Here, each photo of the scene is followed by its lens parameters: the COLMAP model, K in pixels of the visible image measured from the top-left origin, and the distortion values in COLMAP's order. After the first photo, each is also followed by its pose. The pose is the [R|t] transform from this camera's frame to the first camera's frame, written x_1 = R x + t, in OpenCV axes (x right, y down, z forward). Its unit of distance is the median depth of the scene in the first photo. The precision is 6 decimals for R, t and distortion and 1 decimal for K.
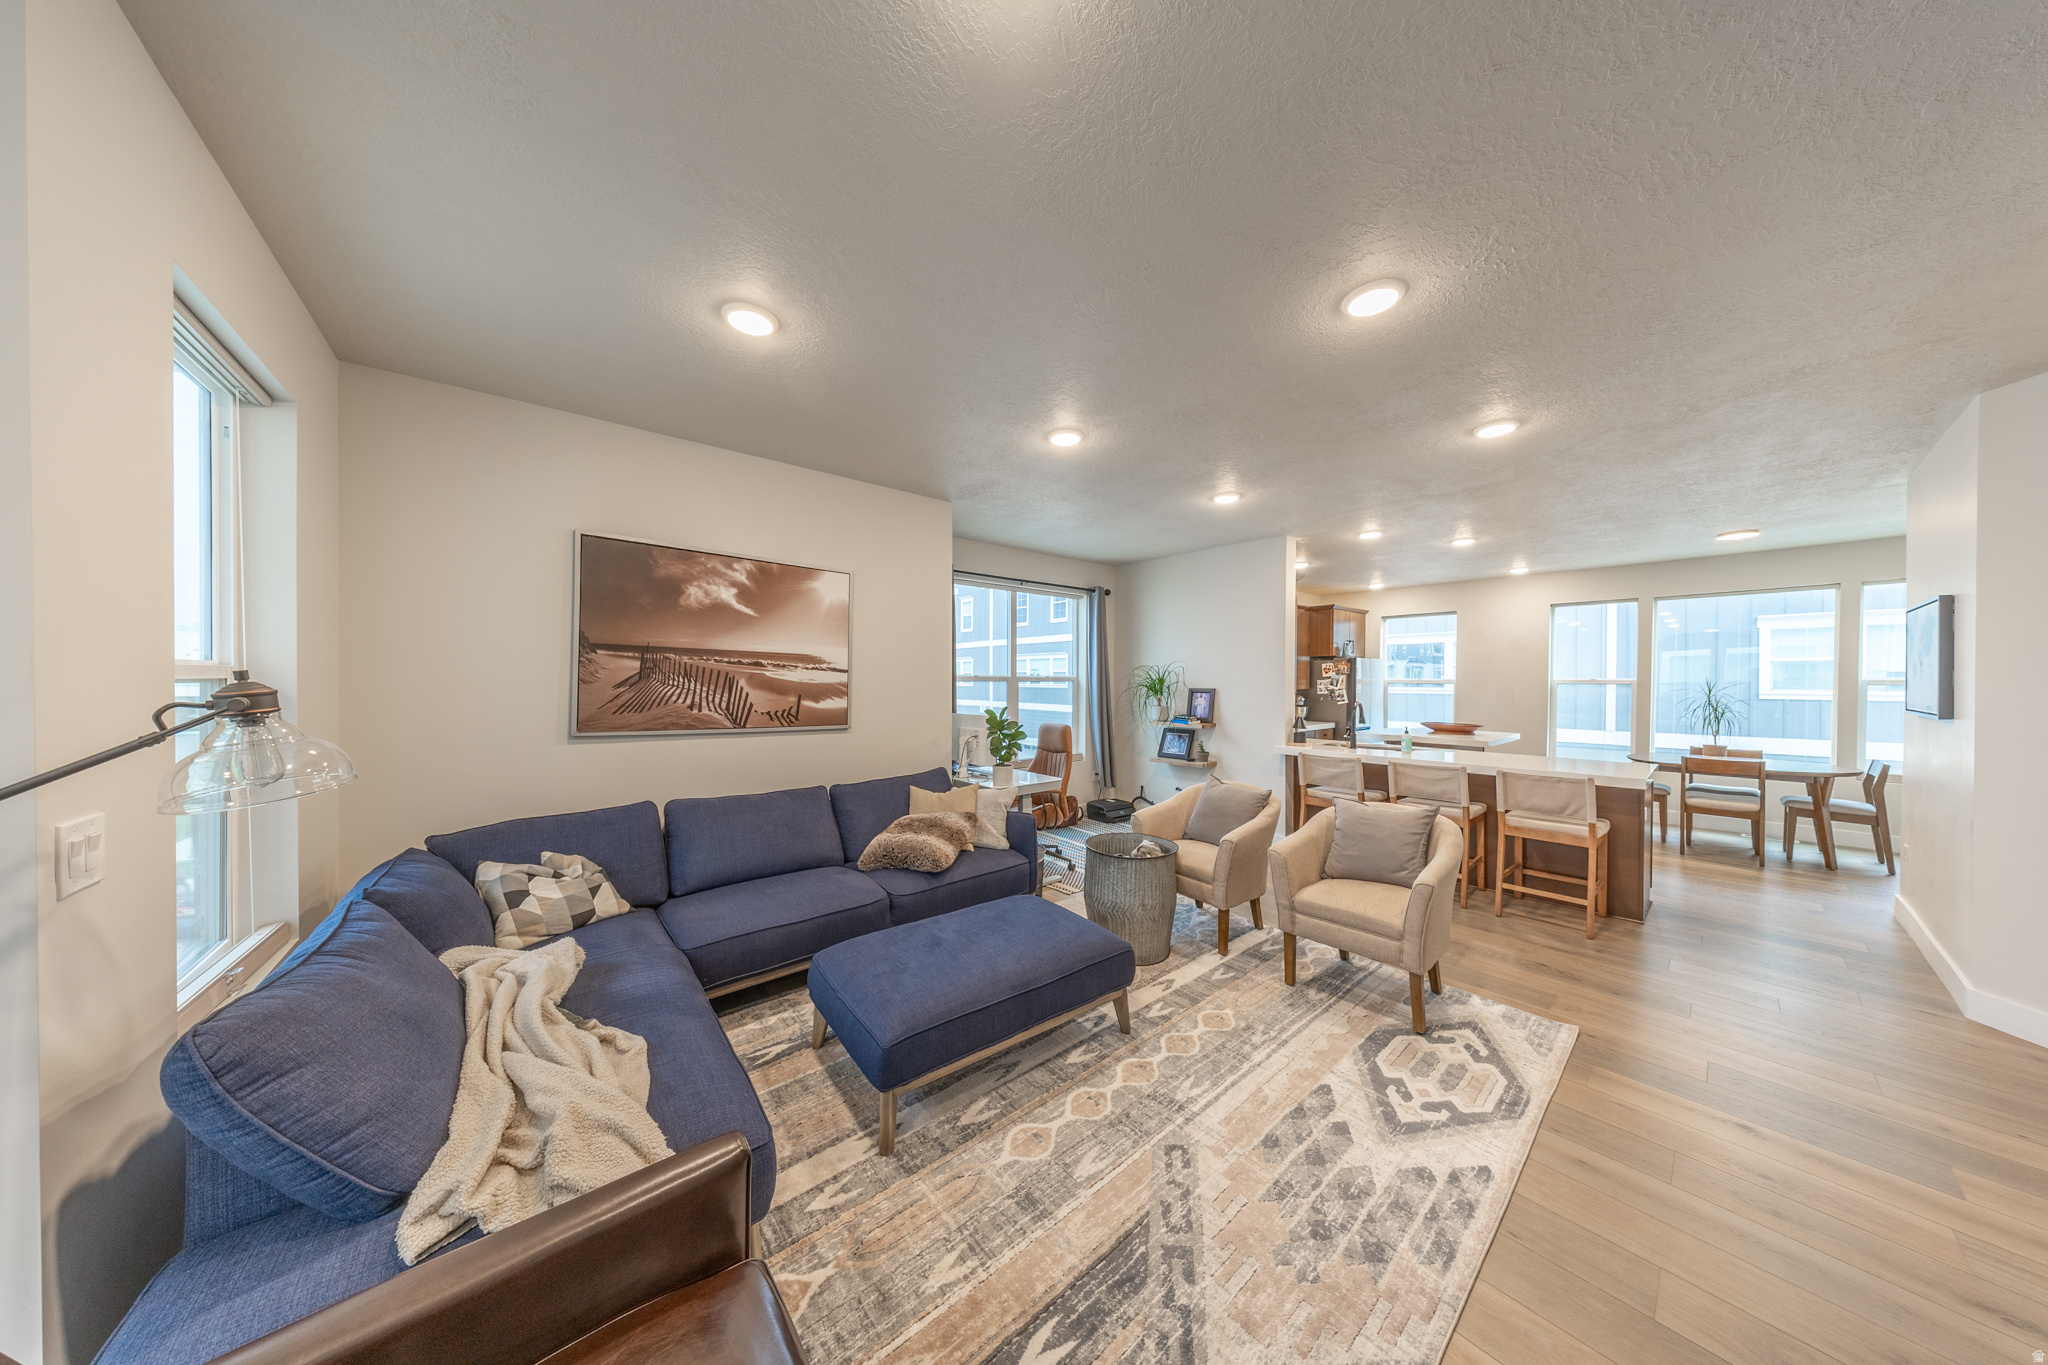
lens RADIAL K [[595.2, 0, 1031.1], [0, 595.2, 684.9], [0, 0, 1]] dist [-0.000898, -0.000247]
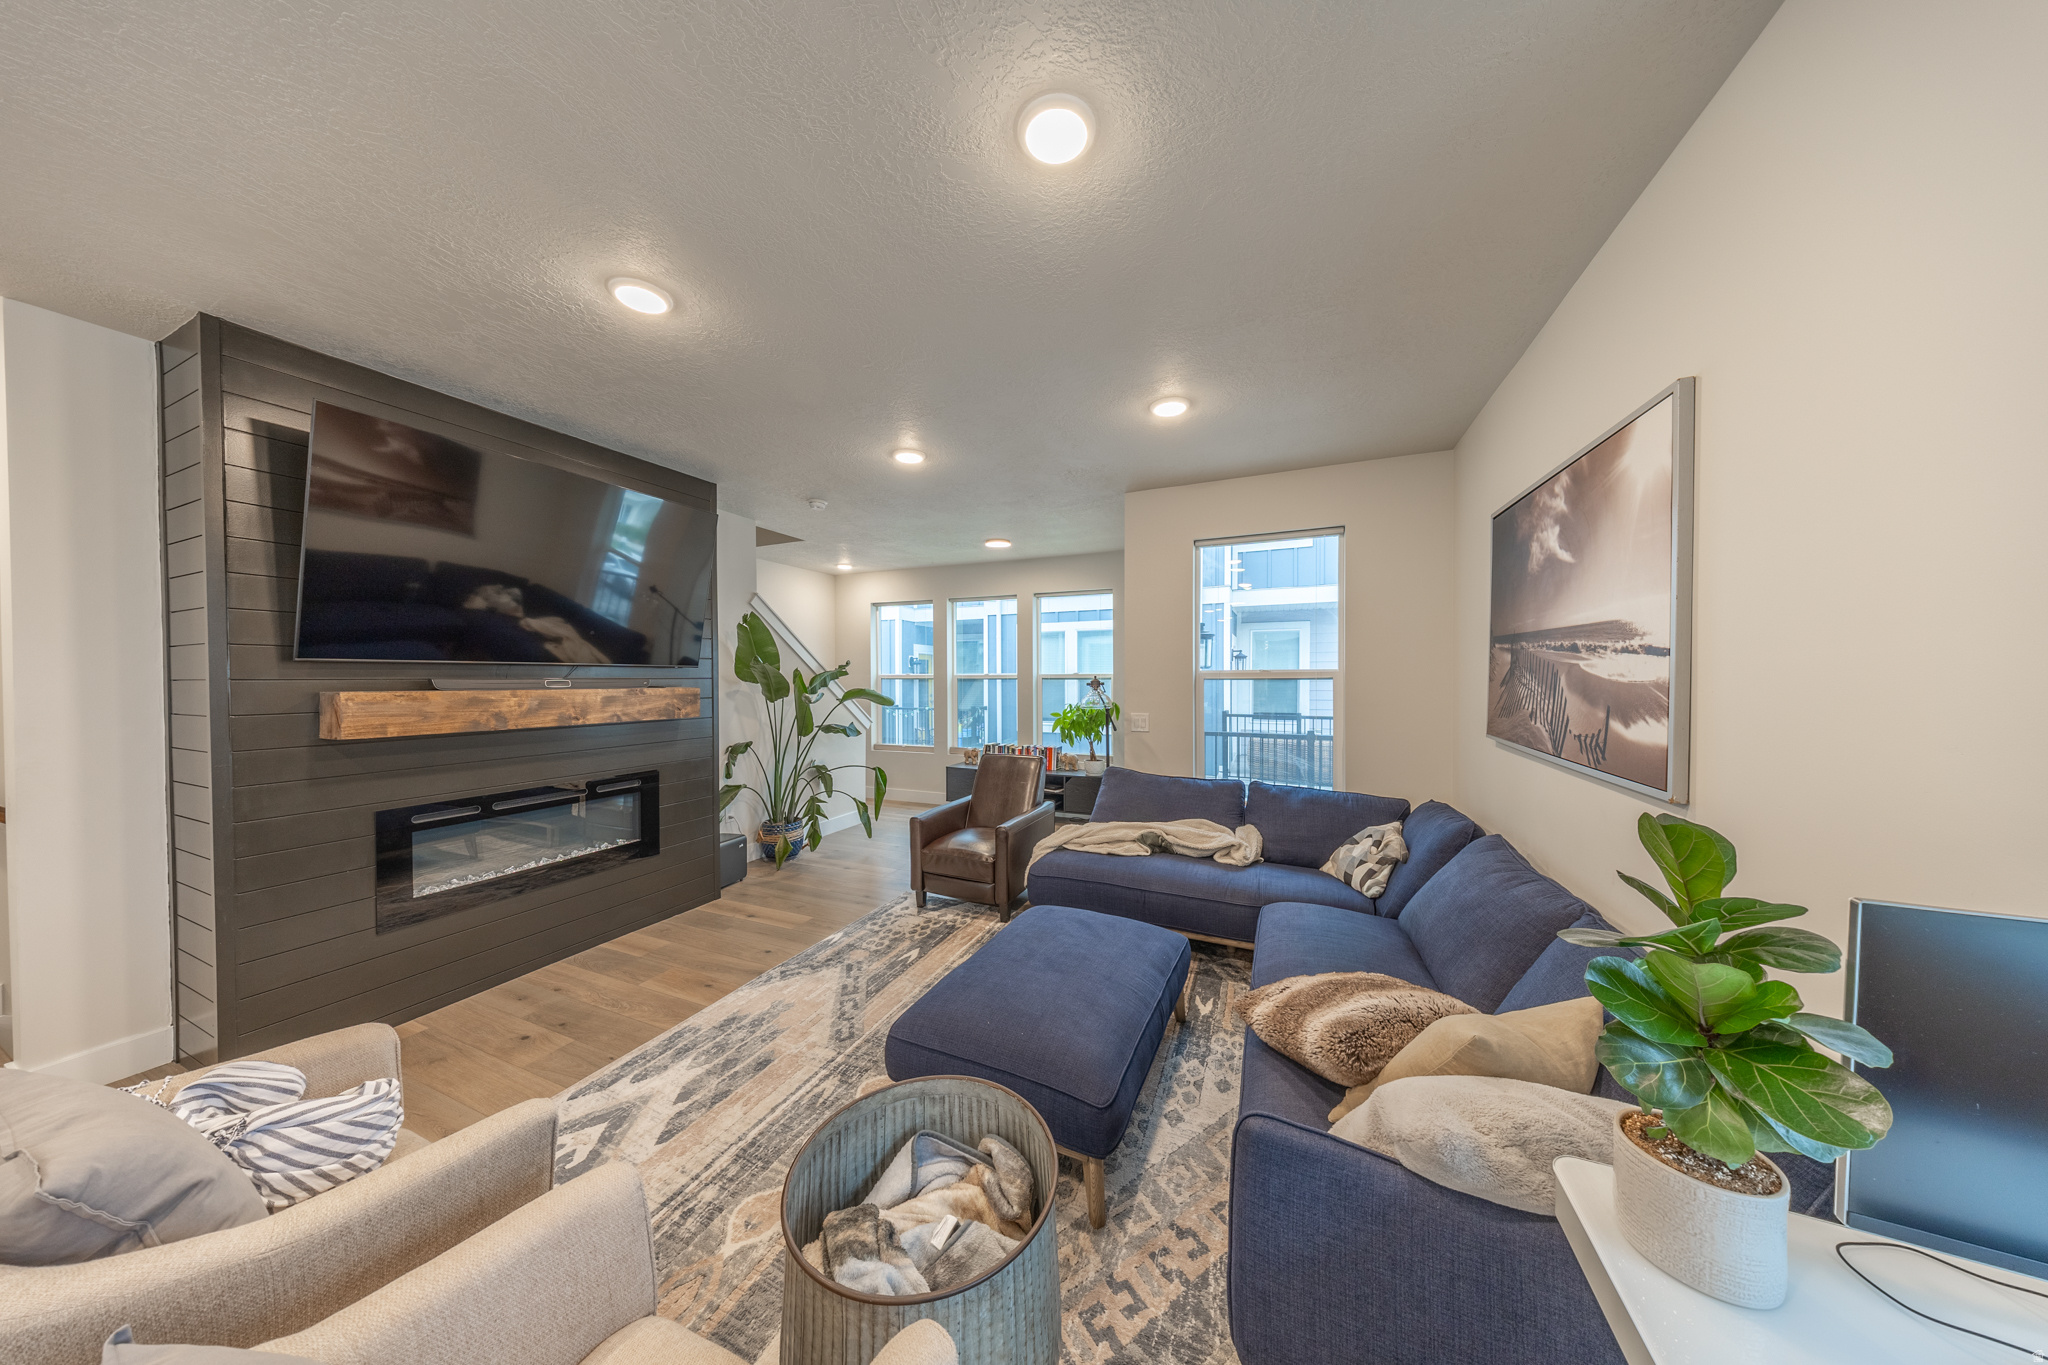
lens RADIAL K [[595.2, 0, 1023.7], [0, 595.2, 682.6], [0, 0, 1]] dist [-0.000898, -0.000247]
pose [[-0.897195, 0.000931, -0.441634, 0.242099], [-0.004765, 0.999919, 0.011789, -0.005944], [0.441609, 0.012681, -0.897118, 1.205790]]
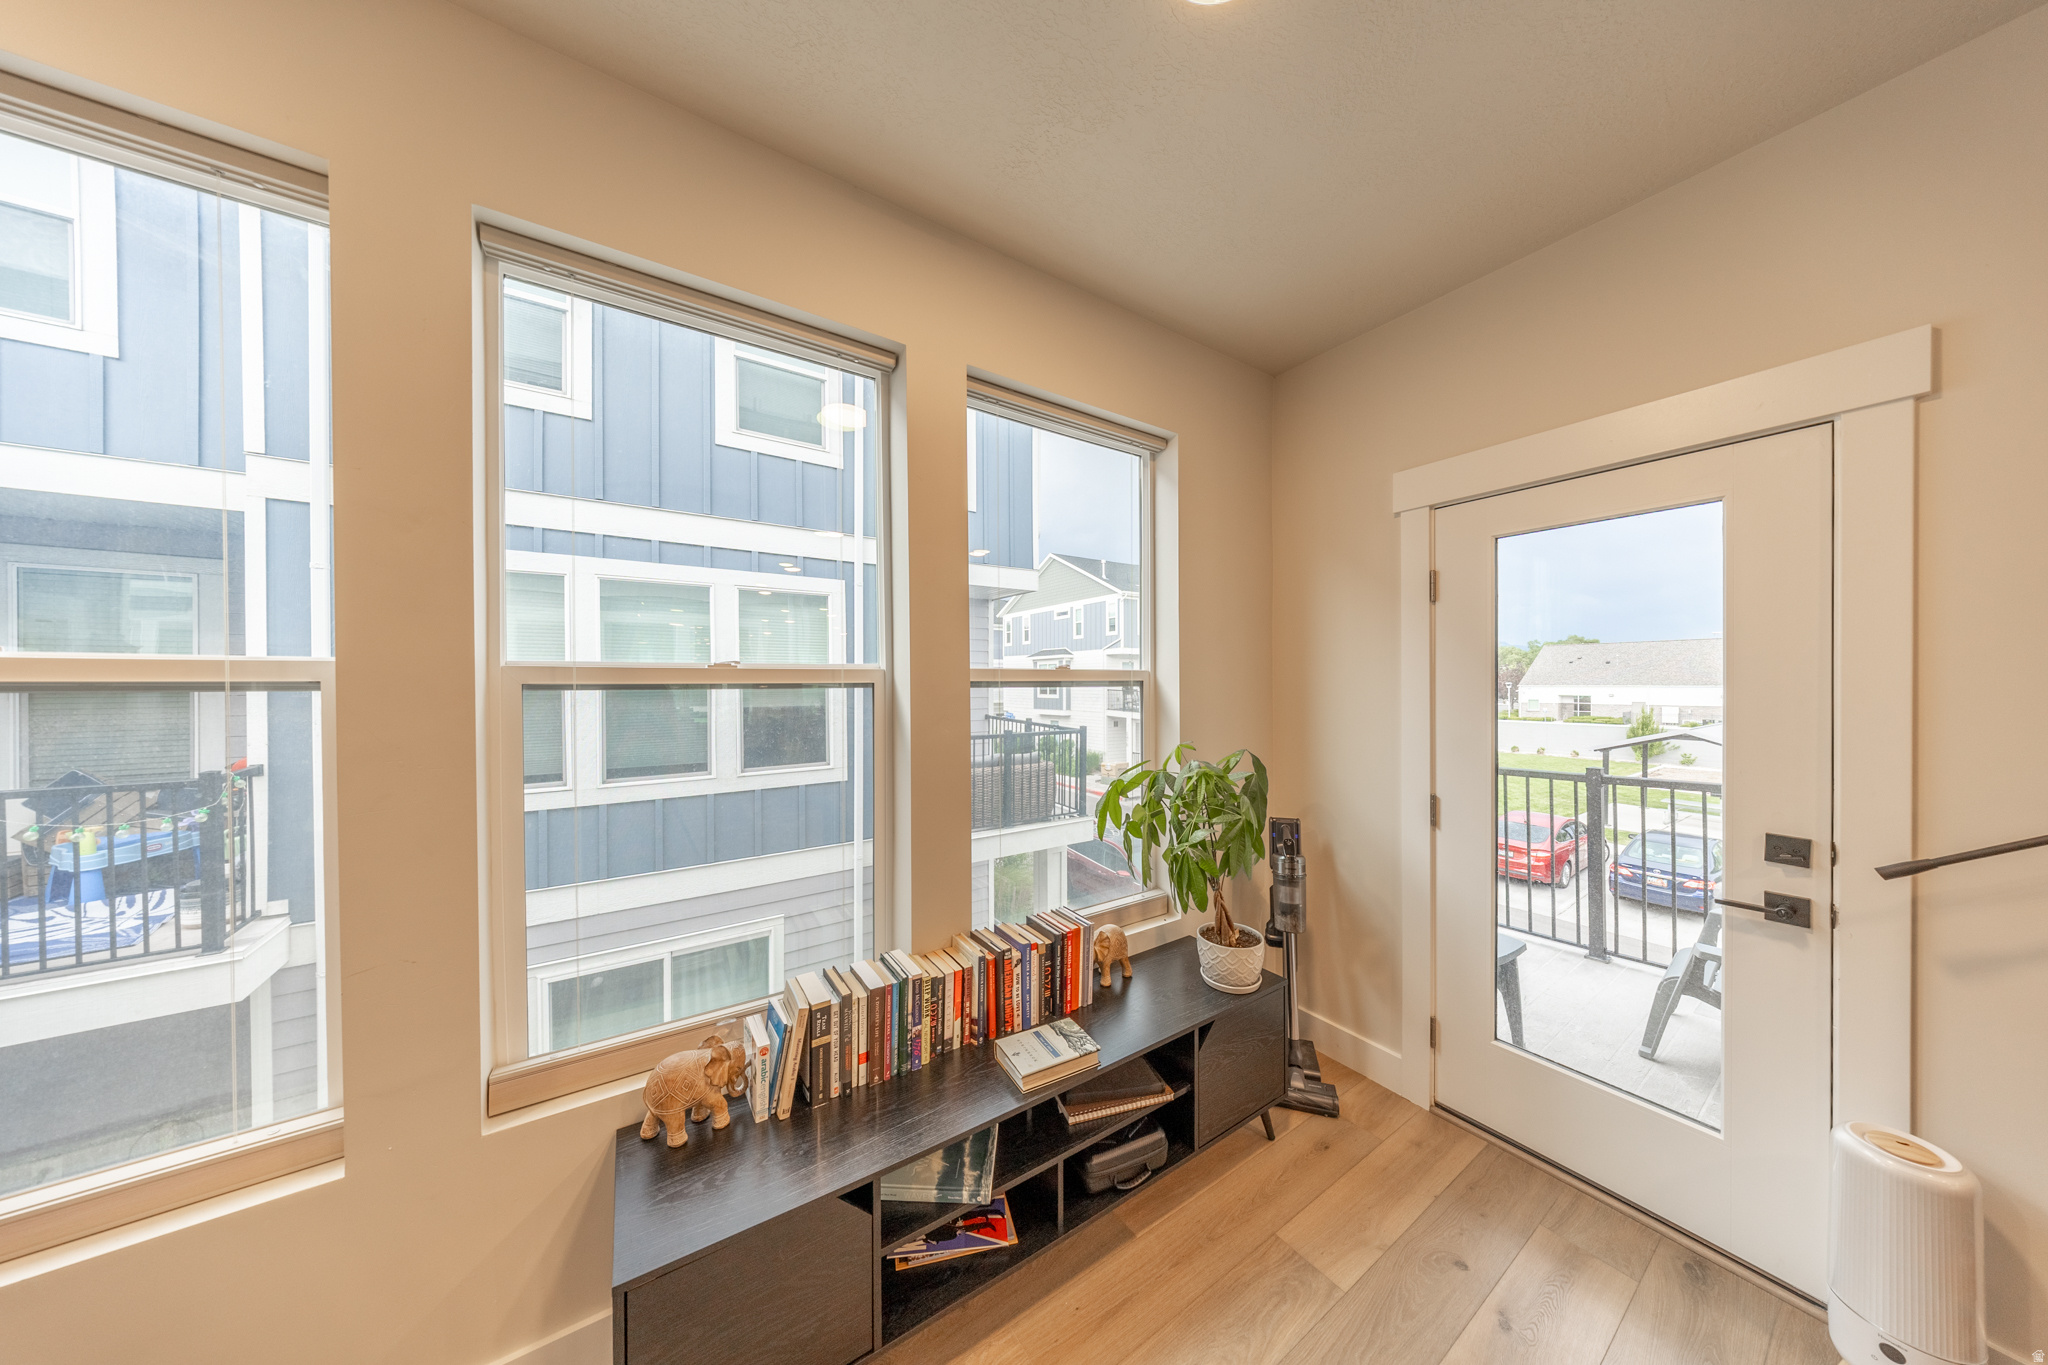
lens RADIAL K [[595.2, 0, 1024.2], [0, 595.2, 689.1], [0, 0, 1]] dist [-0.000898, -0.000247]
pose [[-0.121501, 0.006894, -0.992567, -0.093539], [-0.004190, 0.999963, 0.007458, 0.003035], [0.992582, 0.005065, -0.121467, -0.265931]]
